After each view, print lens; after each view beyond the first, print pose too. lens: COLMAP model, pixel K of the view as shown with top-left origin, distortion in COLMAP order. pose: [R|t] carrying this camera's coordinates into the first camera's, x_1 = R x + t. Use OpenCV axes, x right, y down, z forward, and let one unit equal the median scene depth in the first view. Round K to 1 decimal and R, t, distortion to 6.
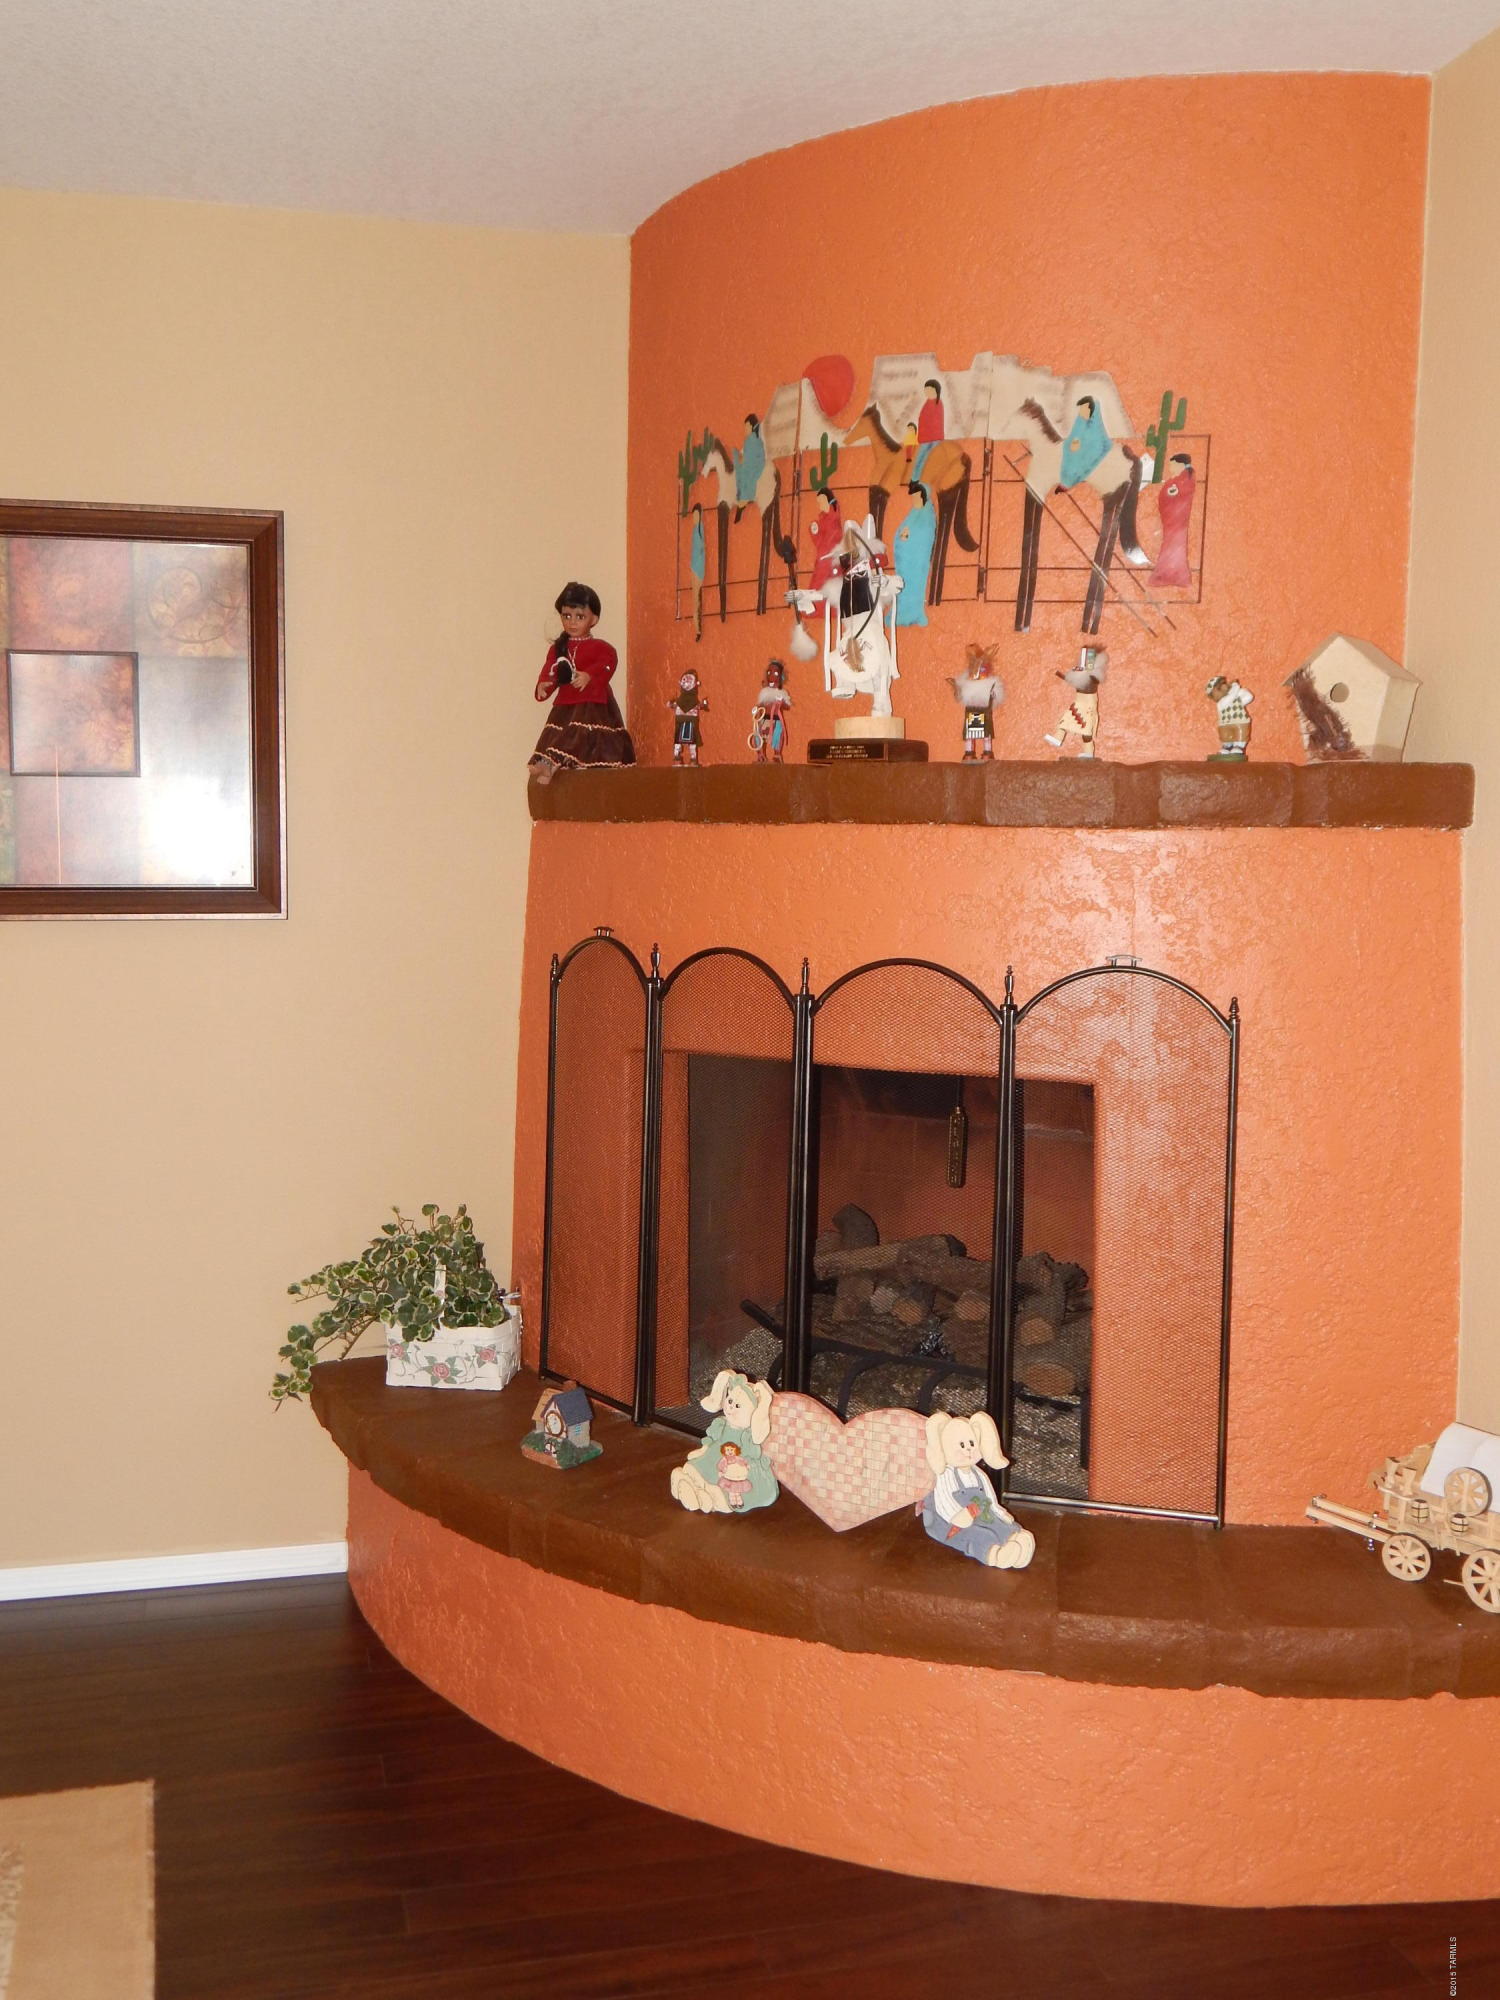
lens RADIAL K [[2077.3, 0, 750.0], [0, 2077.3, 1000.0], [0, 0, 1]] dist [0.016719, -0.016517]
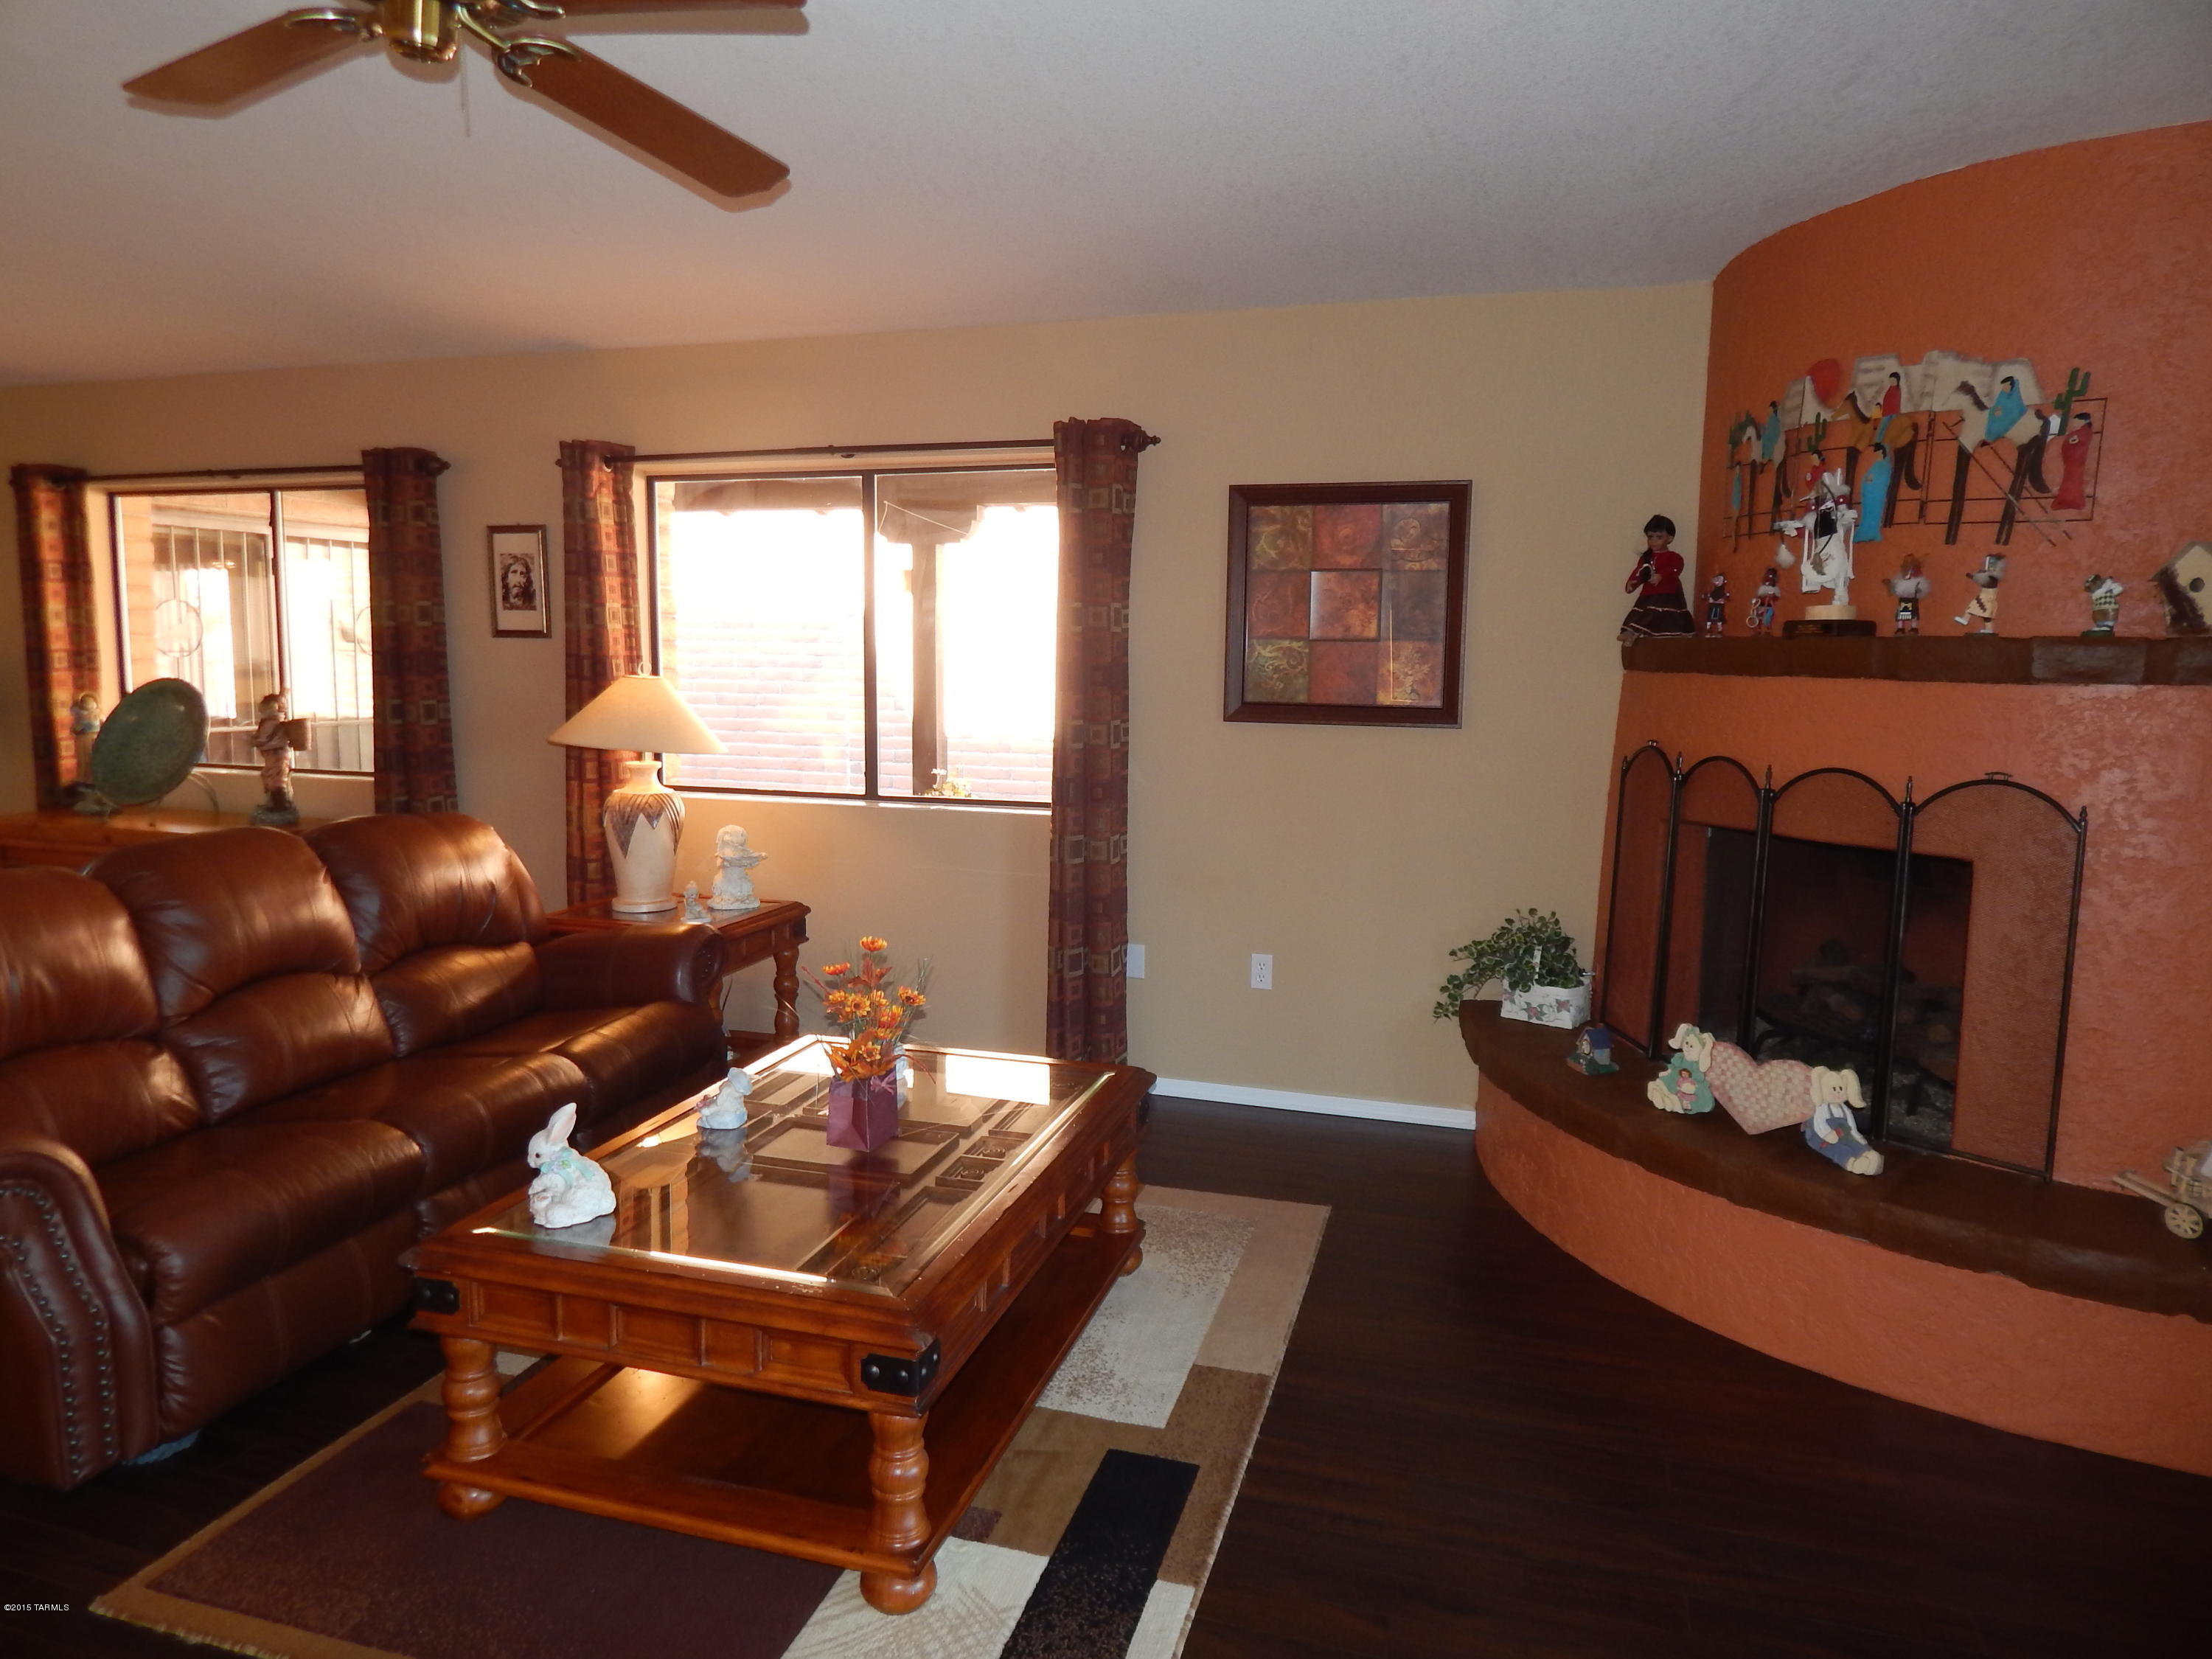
lens RADIAL K [[1464.1, 0, 1106.0], [0, 1464.1, 829.5], [0, 0, 1]] dist [0.061521, 0.000880]
pose [[0.859833, 0.072201, -0.505444, 0.166478], [-0.057305, 0.997343, 0.044983, 0.006292], [0.507349, -0.009713, 0.861686, -0.188759]]
